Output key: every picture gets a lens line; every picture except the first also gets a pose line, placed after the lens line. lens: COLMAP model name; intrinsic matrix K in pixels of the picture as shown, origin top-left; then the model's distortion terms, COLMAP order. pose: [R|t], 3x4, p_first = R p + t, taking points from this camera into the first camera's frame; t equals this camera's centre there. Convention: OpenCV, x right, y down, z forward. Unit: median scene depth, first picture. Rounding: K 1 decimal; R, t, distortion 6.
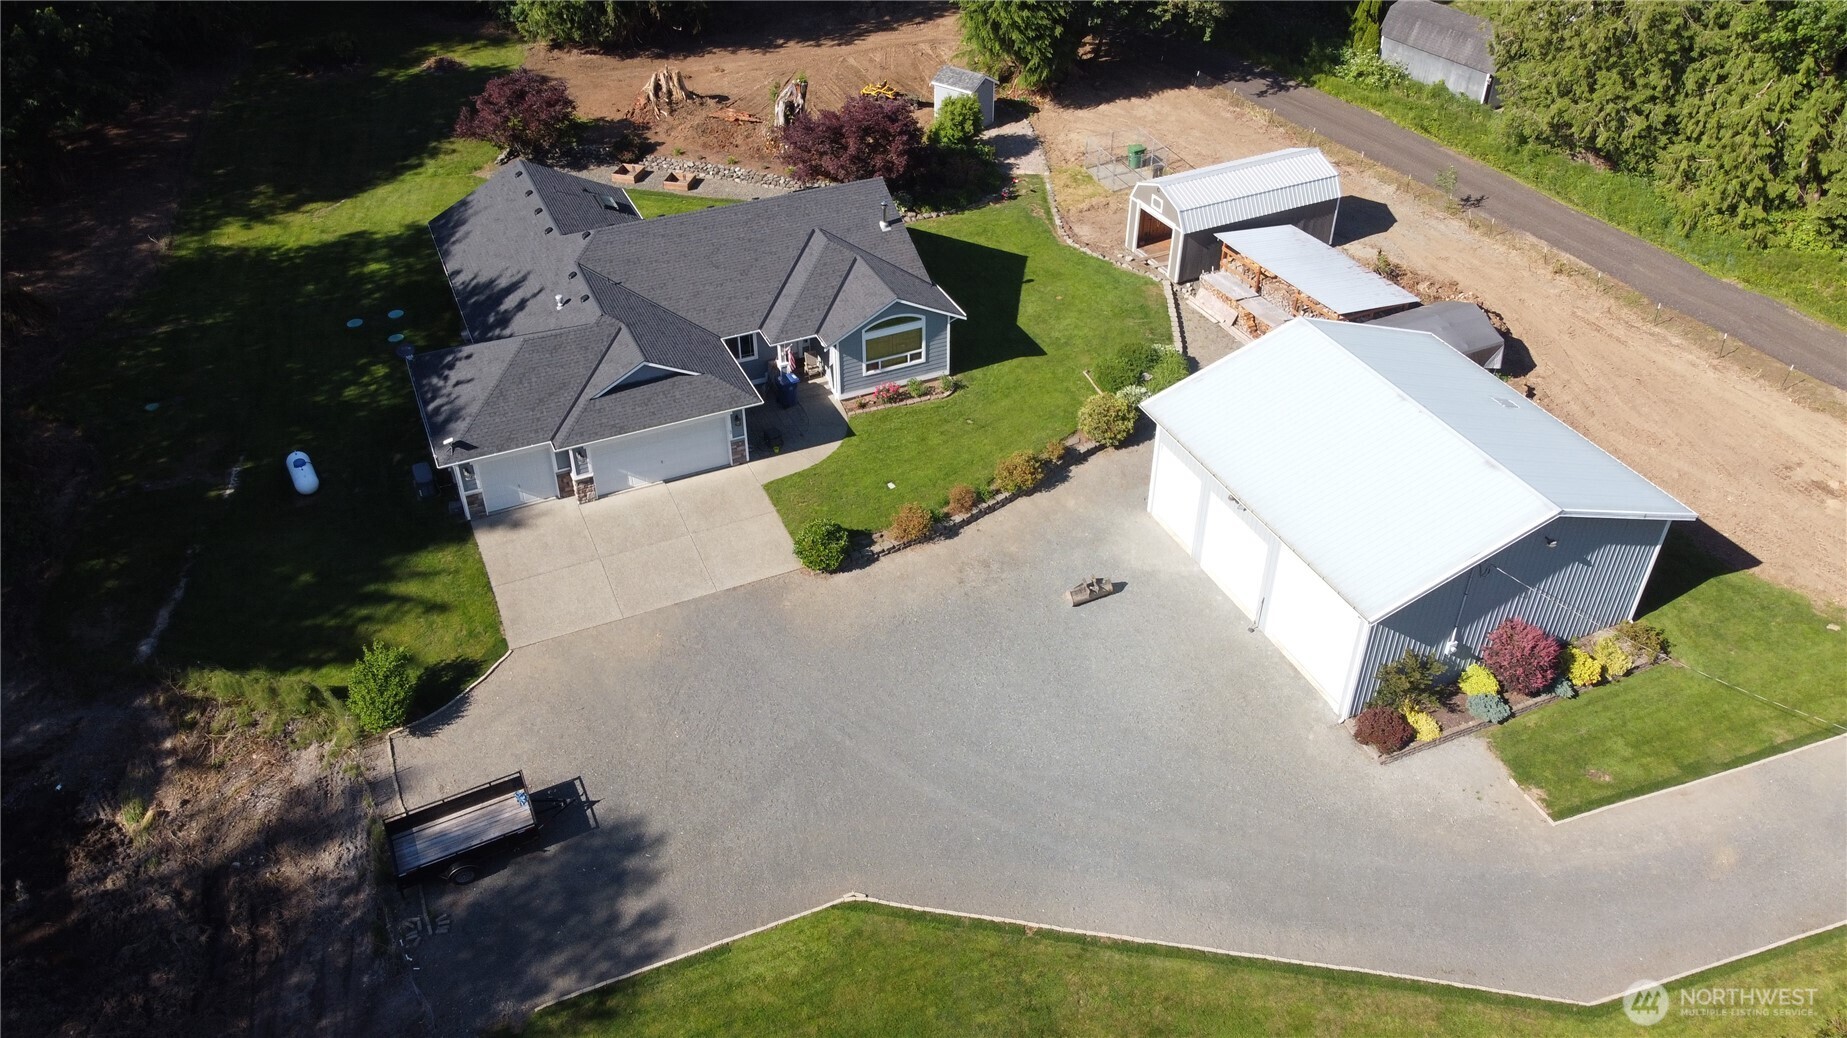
lens RADIAL K [[1393.6, 0, 912.7], [0, 1393.6, 492.8], [0, 0, 1]] dist [0.001194, -0.016218]
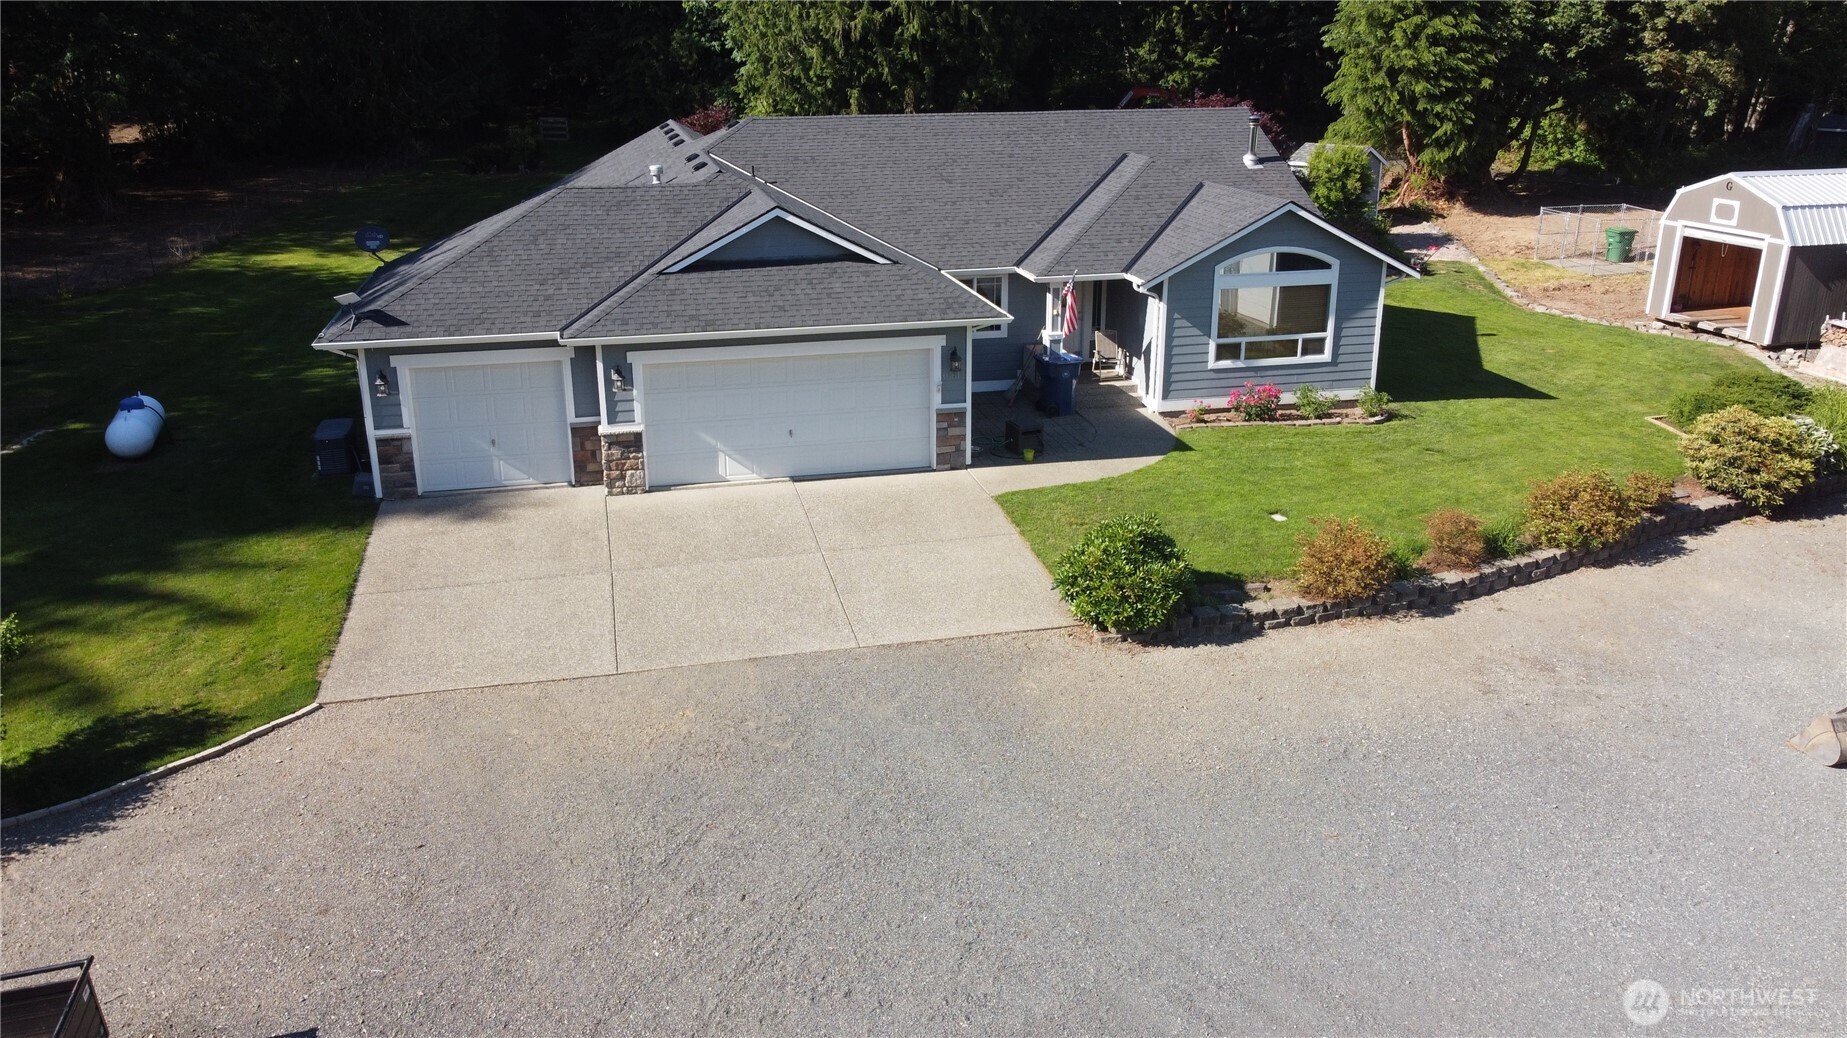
lens RADIAL K [[1393.6, 0, 912.7], [0, 1393.6, 492.8], [0, 0, 1]] dist [0.001194, -0.016218]
pose [[0.981229, 0.060179, -0.183218, -0.046435], [-0.113463, 0.948378, -0.296150, 0.125566], [0.155938, 0.311380, 0.937404, 0.525925]]
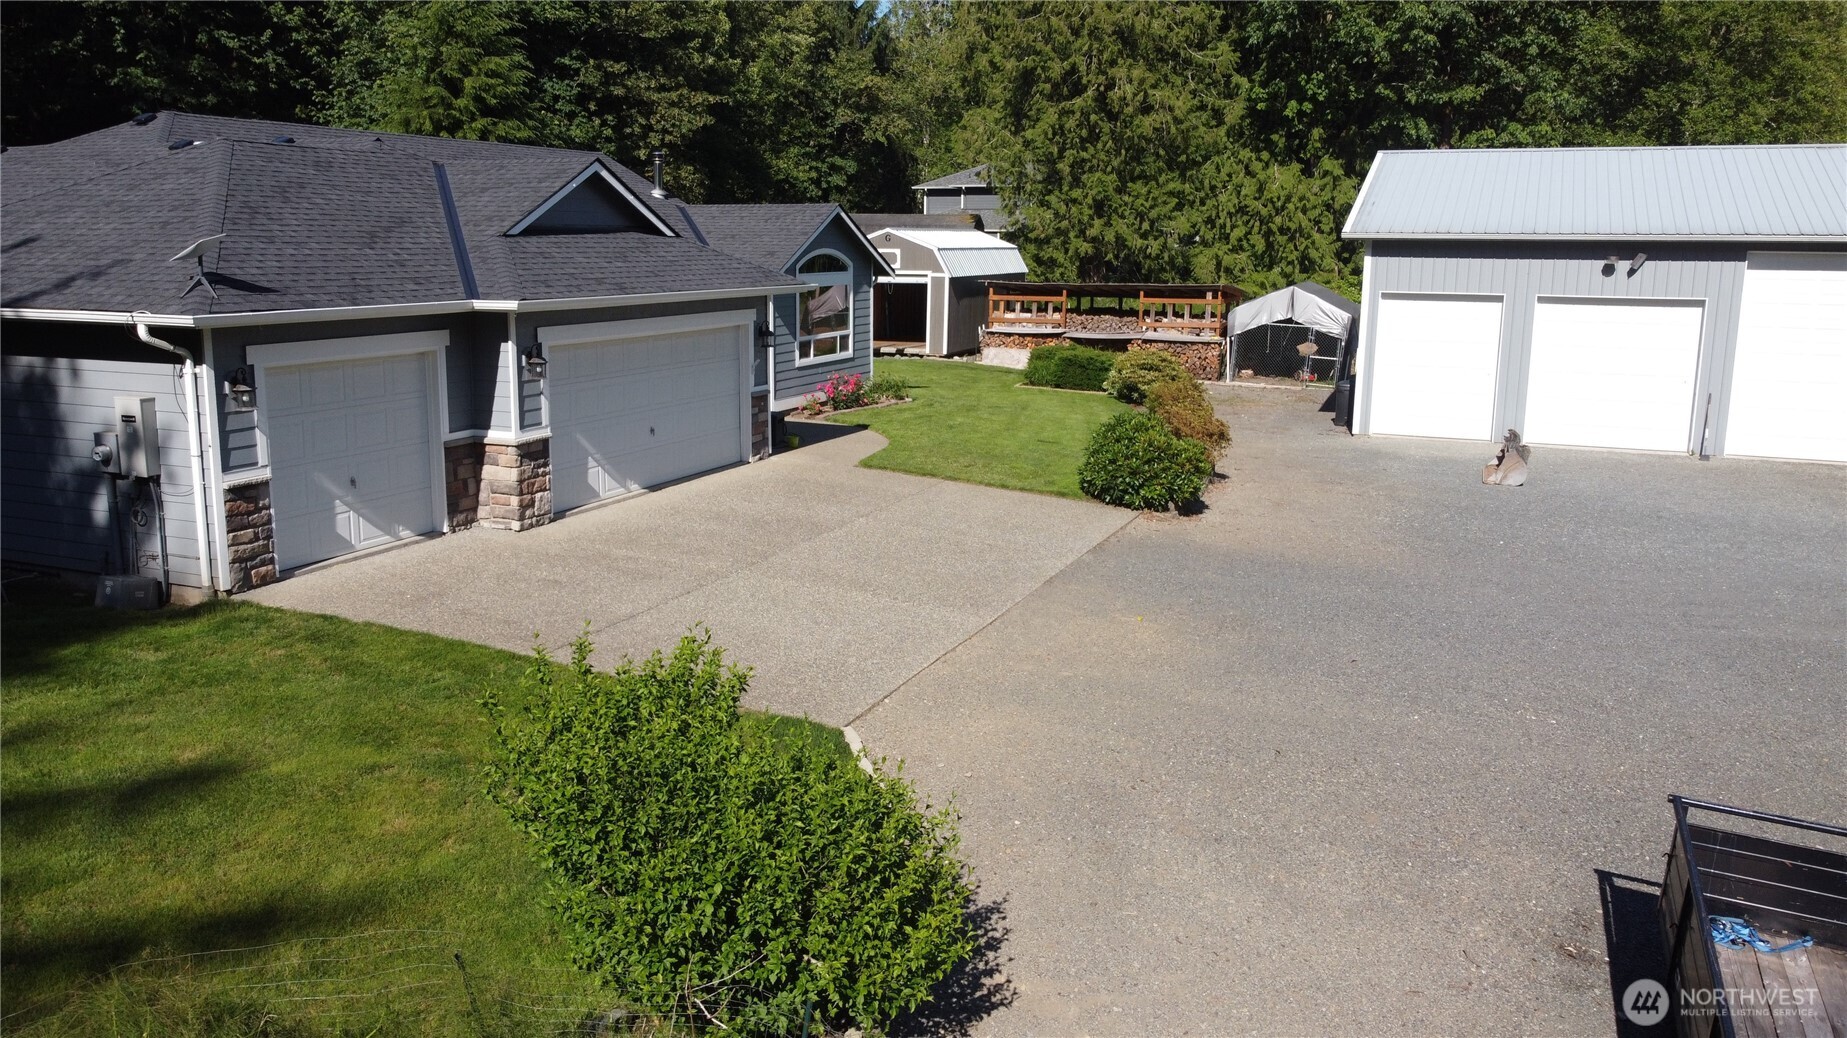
lens RADIAL K [[1393.6, 0, 912.7], [0, 1393.6, 492.8], [0, 0, 1]] dist [0.001194, -0.016218]
pose [[0.728753, -0.113544, 0.675298, -0.368608], [0.397675, 0.872996, -0.282369, 0.124942], [-0.557471, 0.474326, 0.681352, 0.651973]]
